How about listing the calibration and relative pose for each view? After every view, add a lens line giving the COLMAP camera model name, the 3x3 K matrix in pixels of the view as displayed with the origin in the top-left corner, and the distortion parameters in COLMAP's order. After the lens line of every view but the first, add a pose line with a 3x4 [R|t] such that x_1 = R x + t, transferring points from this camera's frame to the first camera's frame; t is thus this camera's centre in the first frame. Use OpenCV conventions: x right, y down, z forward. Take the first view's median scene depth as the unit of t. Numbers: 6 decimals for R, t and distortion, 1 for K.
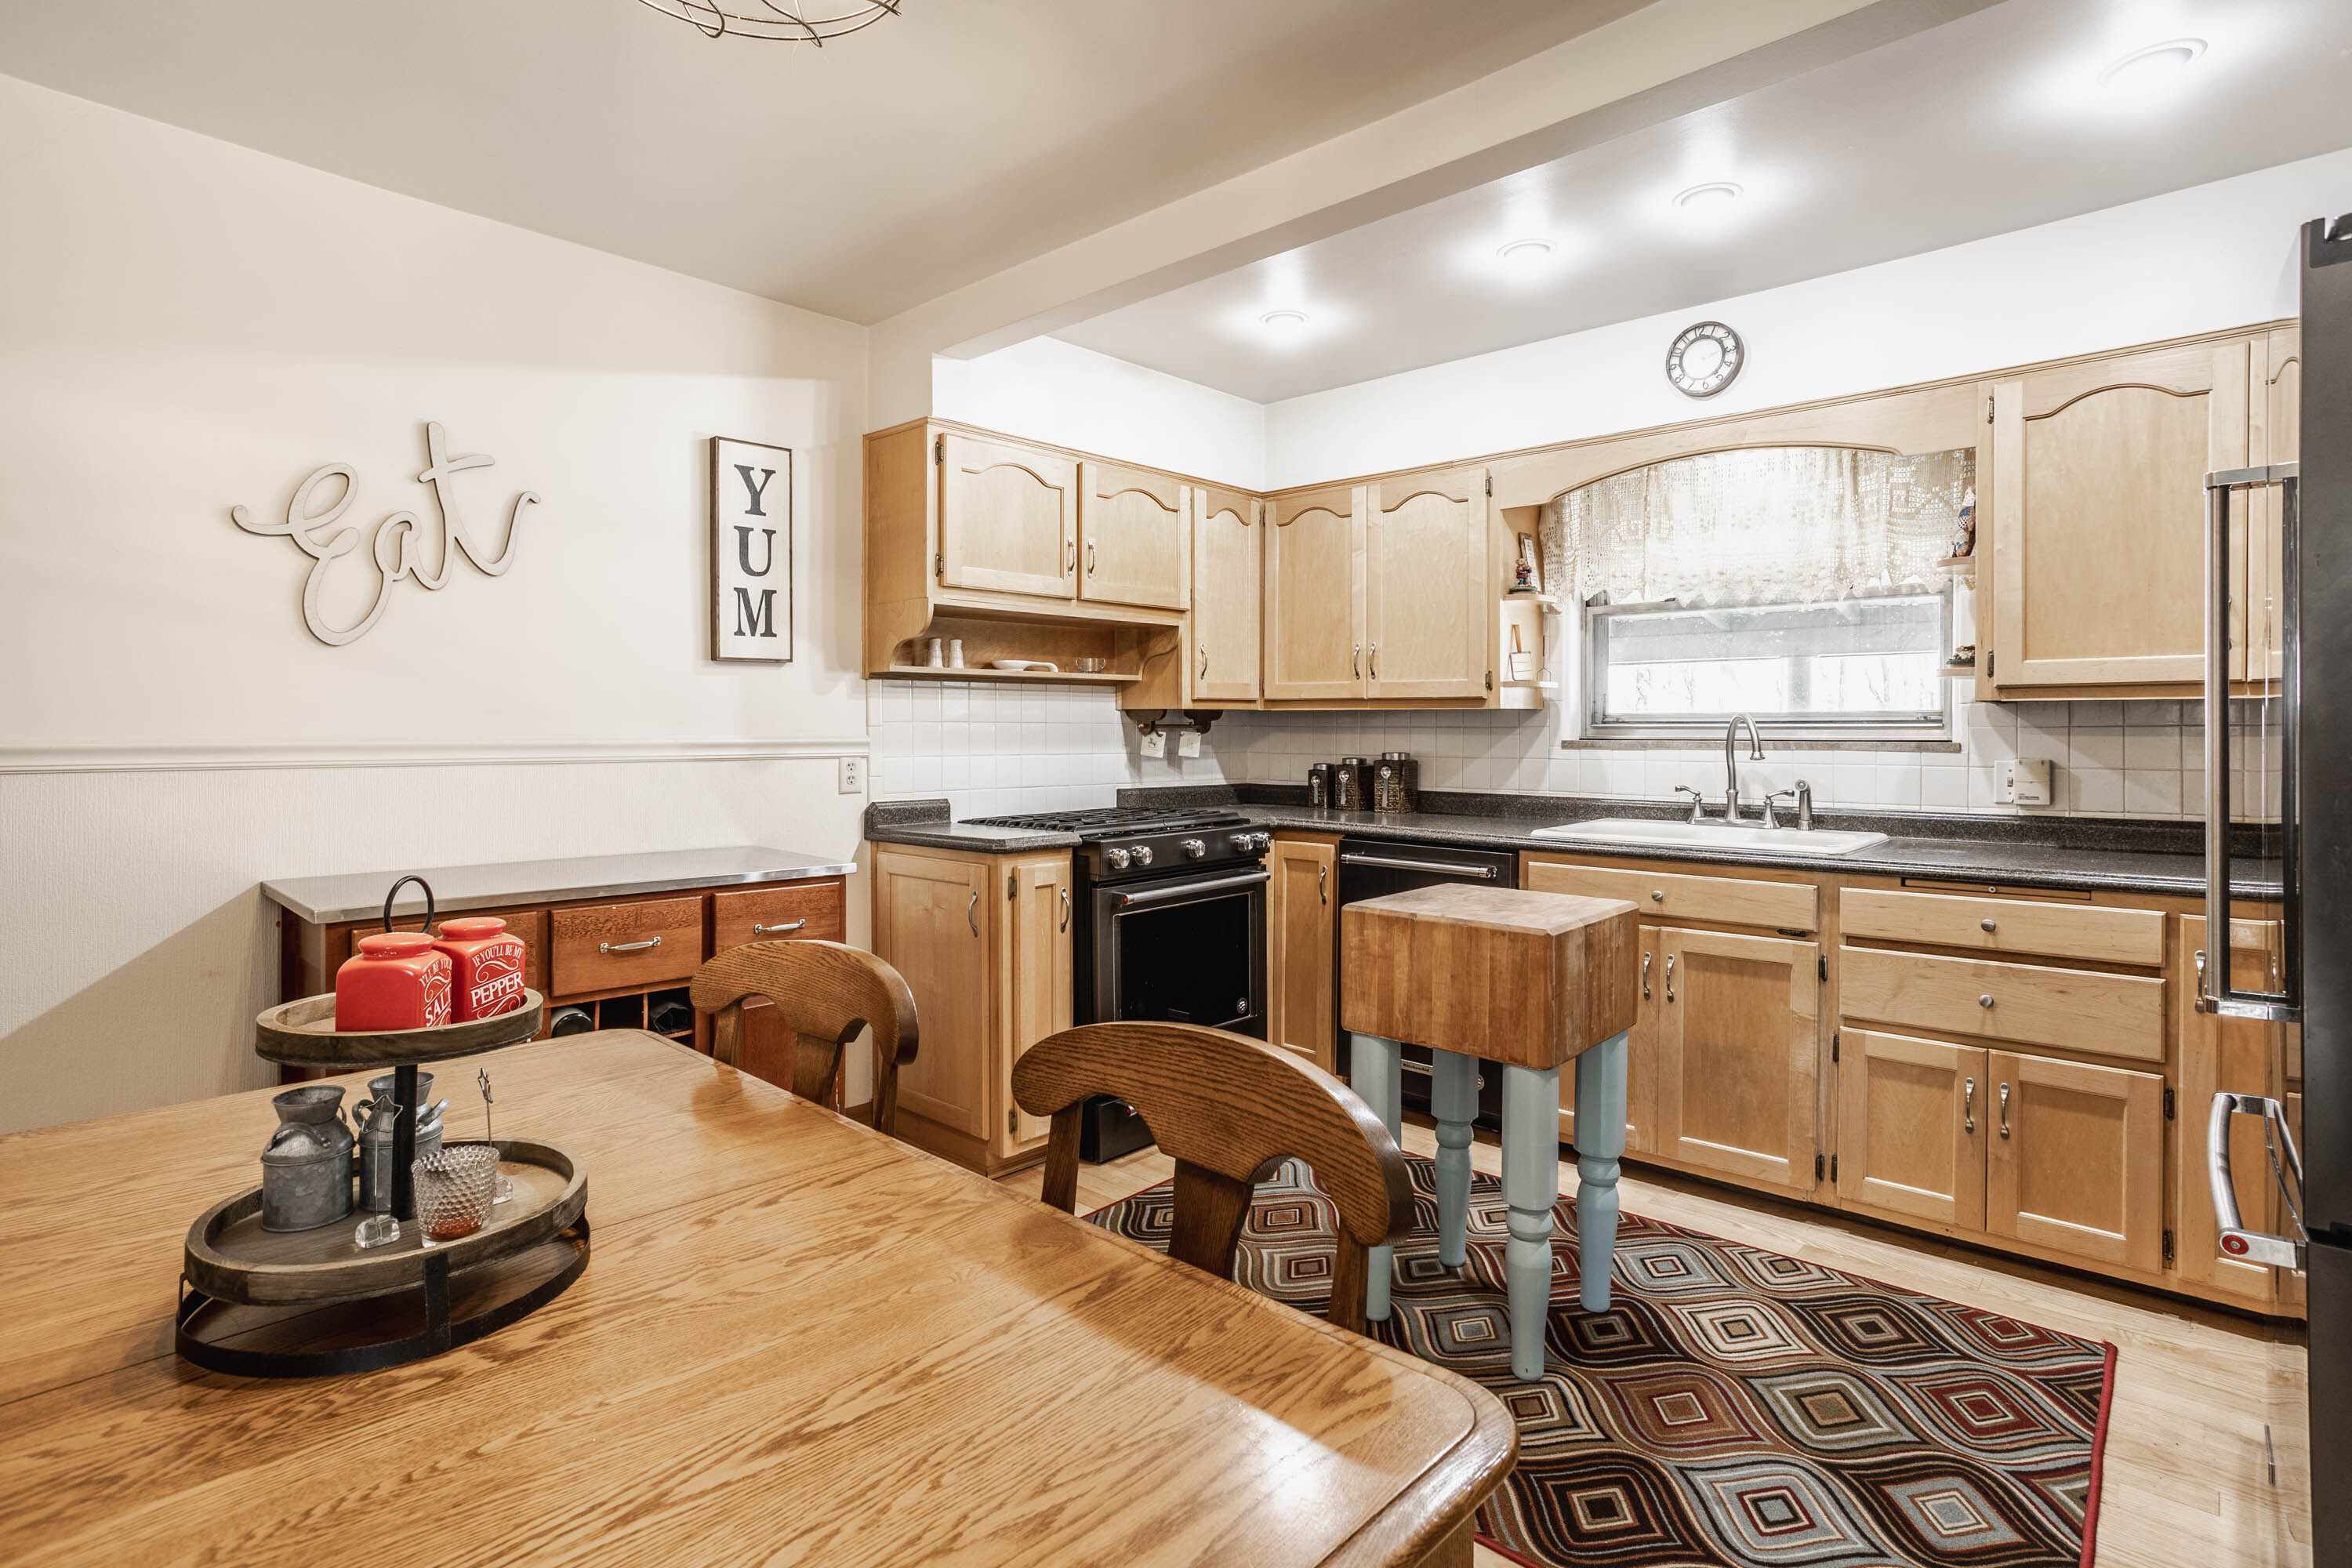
lens RADIAL K [[1183.1, 0, 1171.3], [0, 1183.1, 777.3], [0, 0, 1]] dist [-0.041639, 0.020749]
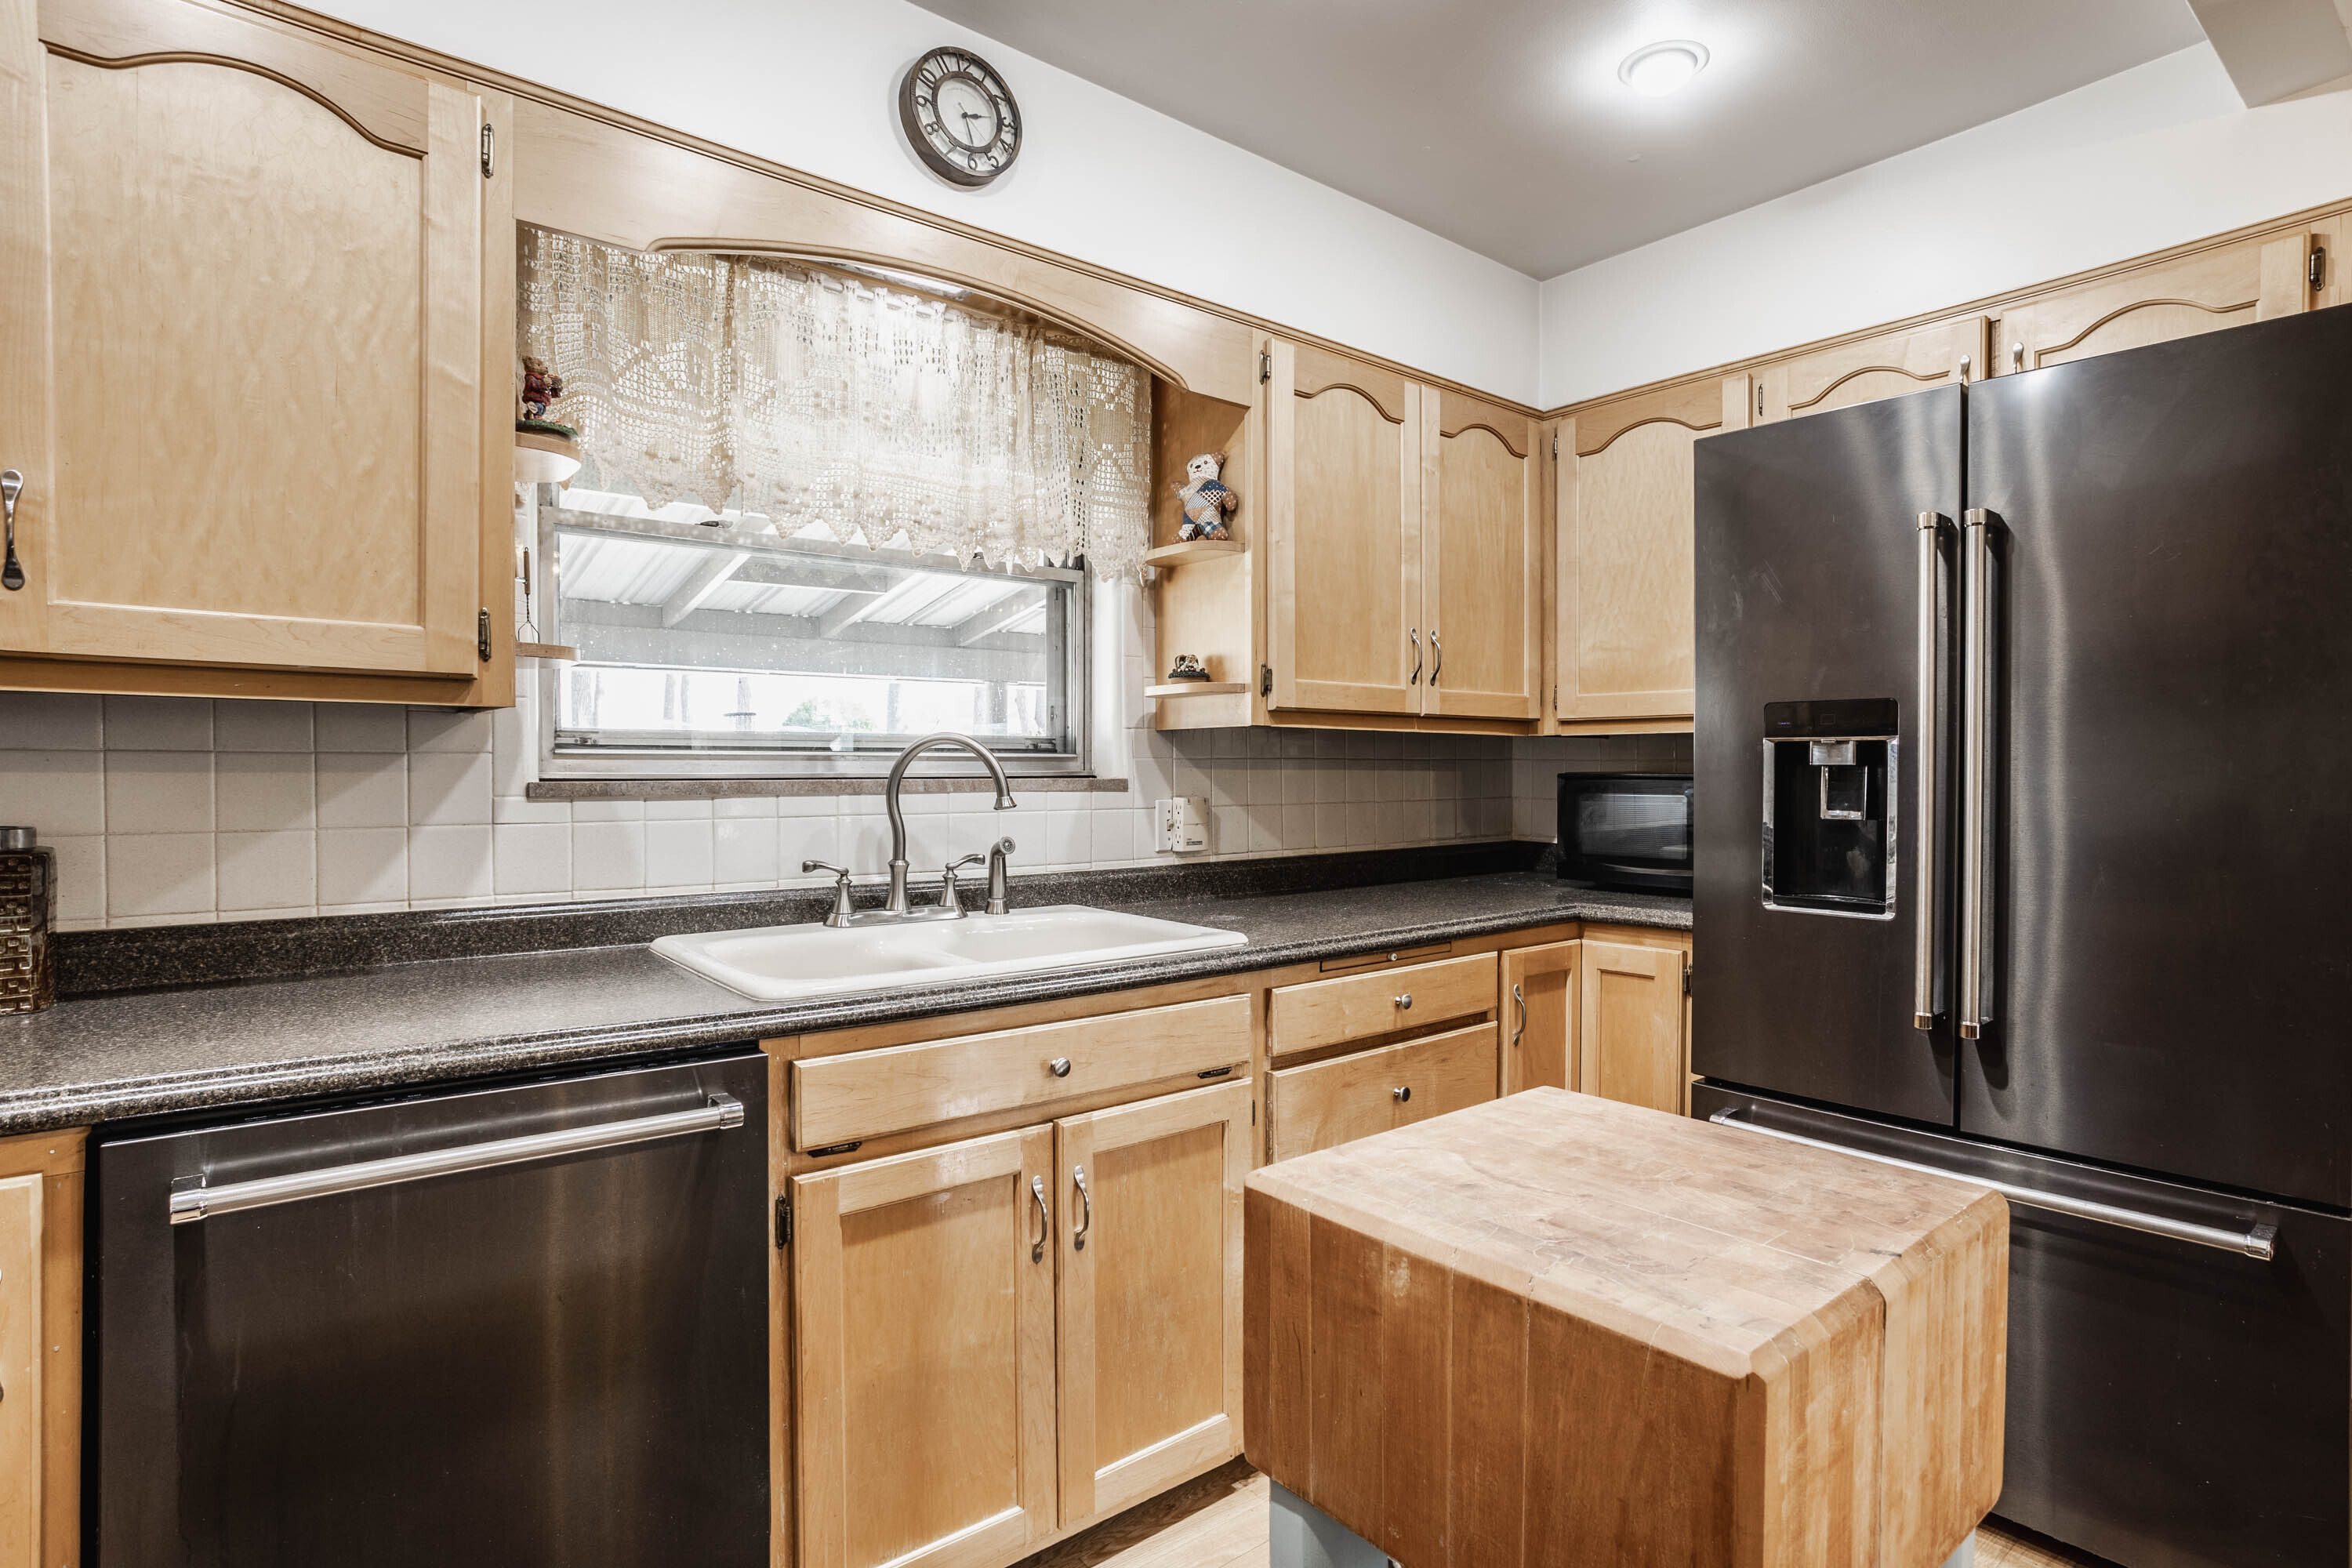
lens RADIAL K [[1183.1, 0, 1171.3], [0, 1183.1, 777.3], [0, 0, 1]] dist [-0.041639, 0.020749]
pose [[0.138521, -0.006862, 0.990336, -0.103853], [0.039907, 0.999203, 0.001341, -0.029037], [-0.989555, 0.039335, 0.138685, 0.832635]]
